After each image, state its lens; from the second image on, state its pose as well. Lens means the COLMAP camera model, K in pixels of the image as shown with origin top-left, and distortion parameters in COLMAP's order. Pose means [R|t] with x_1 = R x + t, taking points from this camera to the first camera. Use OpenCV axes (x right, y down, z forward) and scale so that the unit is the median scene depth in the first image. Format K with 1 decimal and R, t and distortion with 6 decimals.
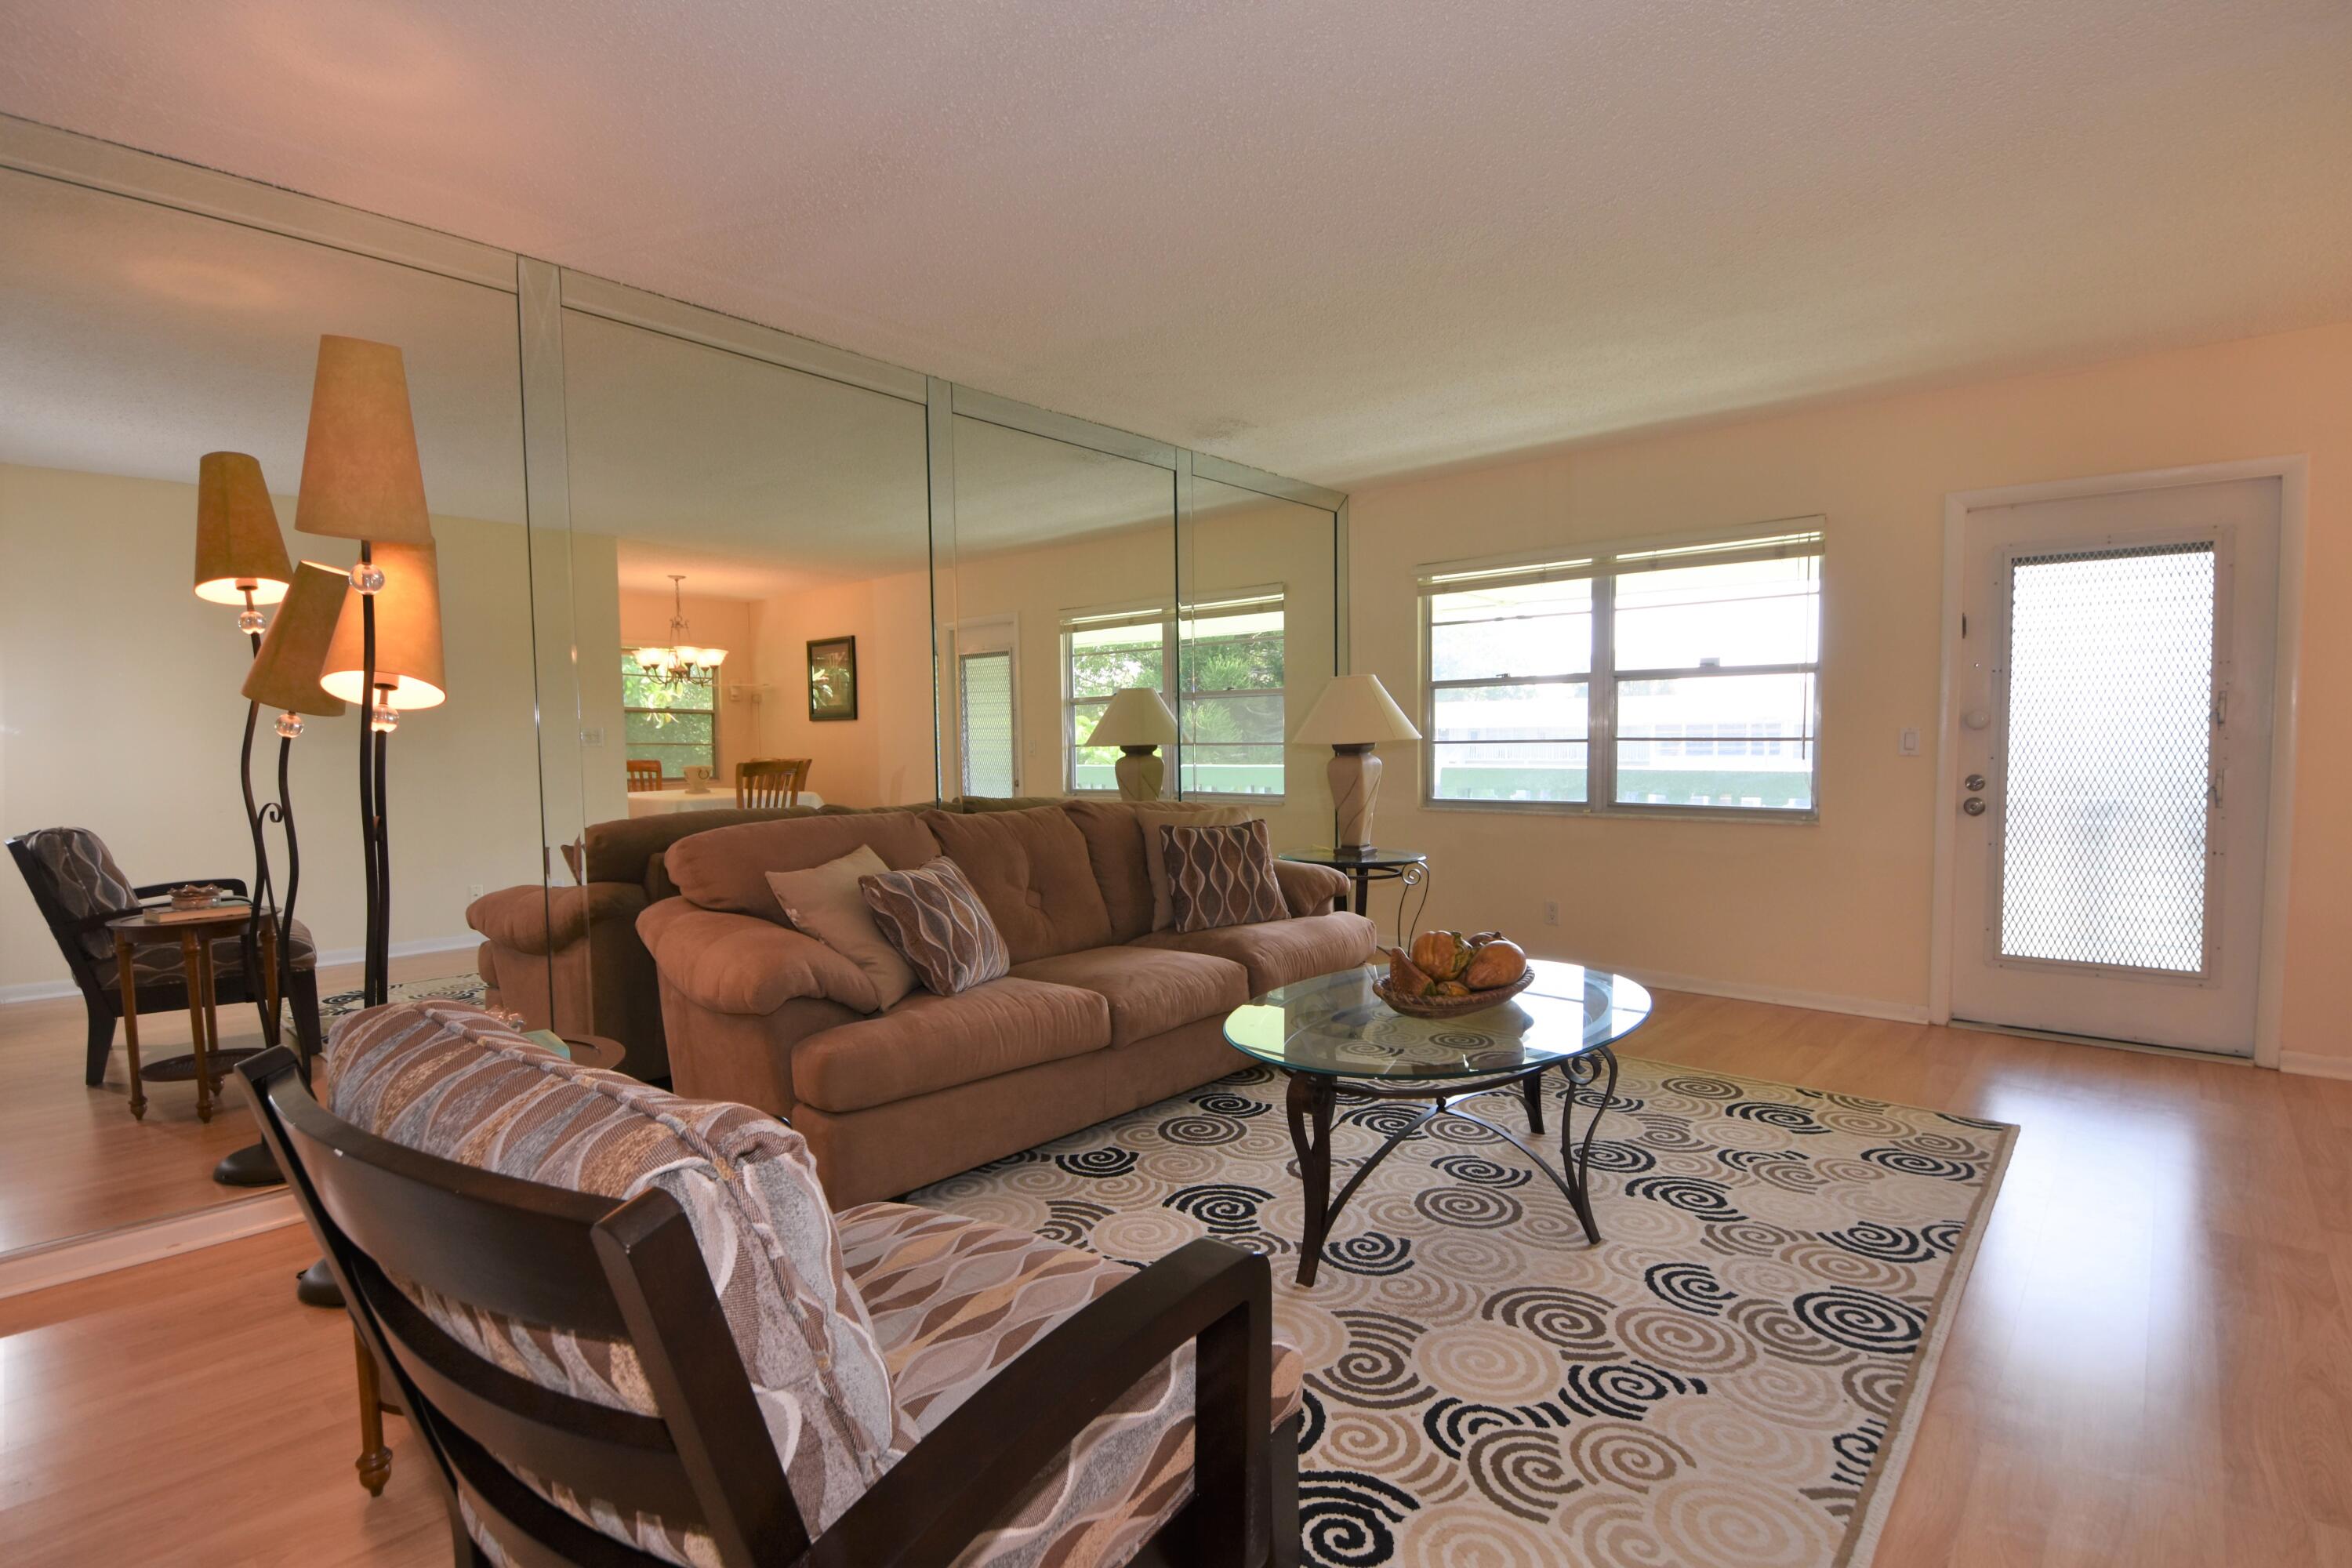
lens RADIAL K [[1145.0, 0, 1176.0], [0, 1145.0, 784.0], [0, 0, 1]] dist [0.001395, 0.000201]
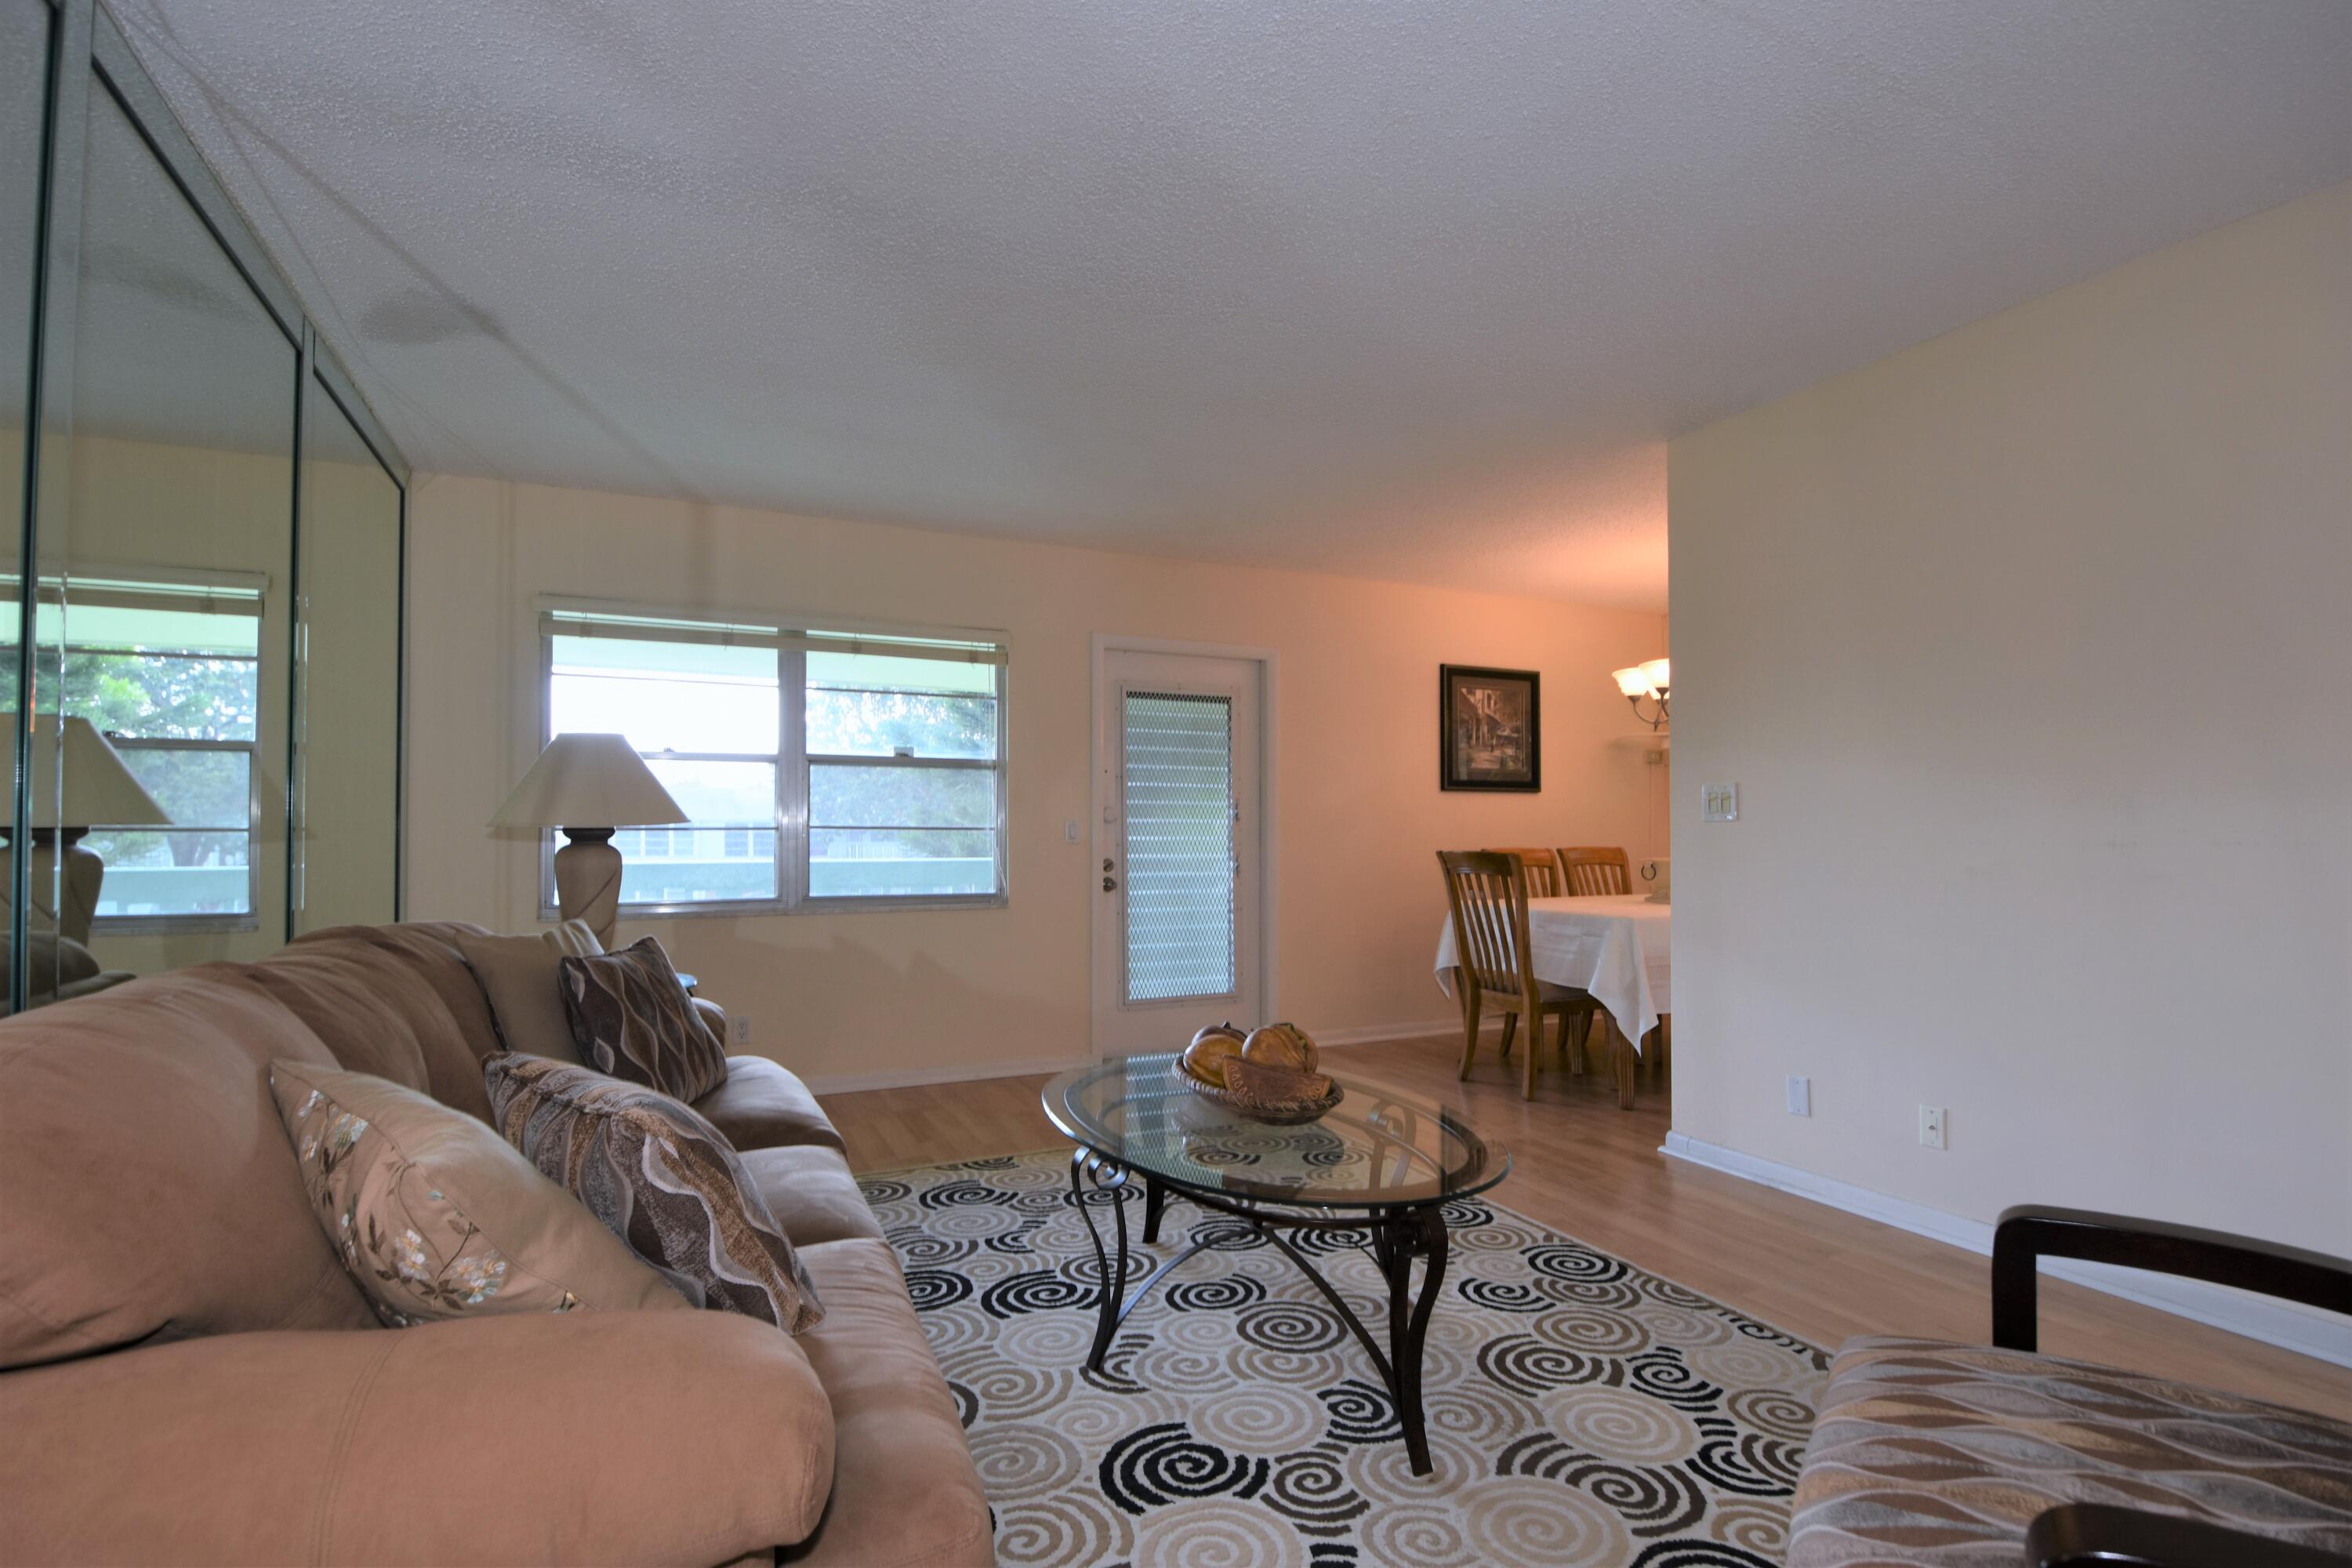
lens RADIAL K [[1107.7, 0, 1179.2], [0, 1107.7, 830.6], [0, 0, 1]] dist [-0.001227, -0.000424]
pose [[0.392601, 0.007649, 0.919677, -0.356303], [0.033560, 0.999180, -0.022637, -0.008064], [-0.919096, 0.039752, 0.392022, 0.422388]]
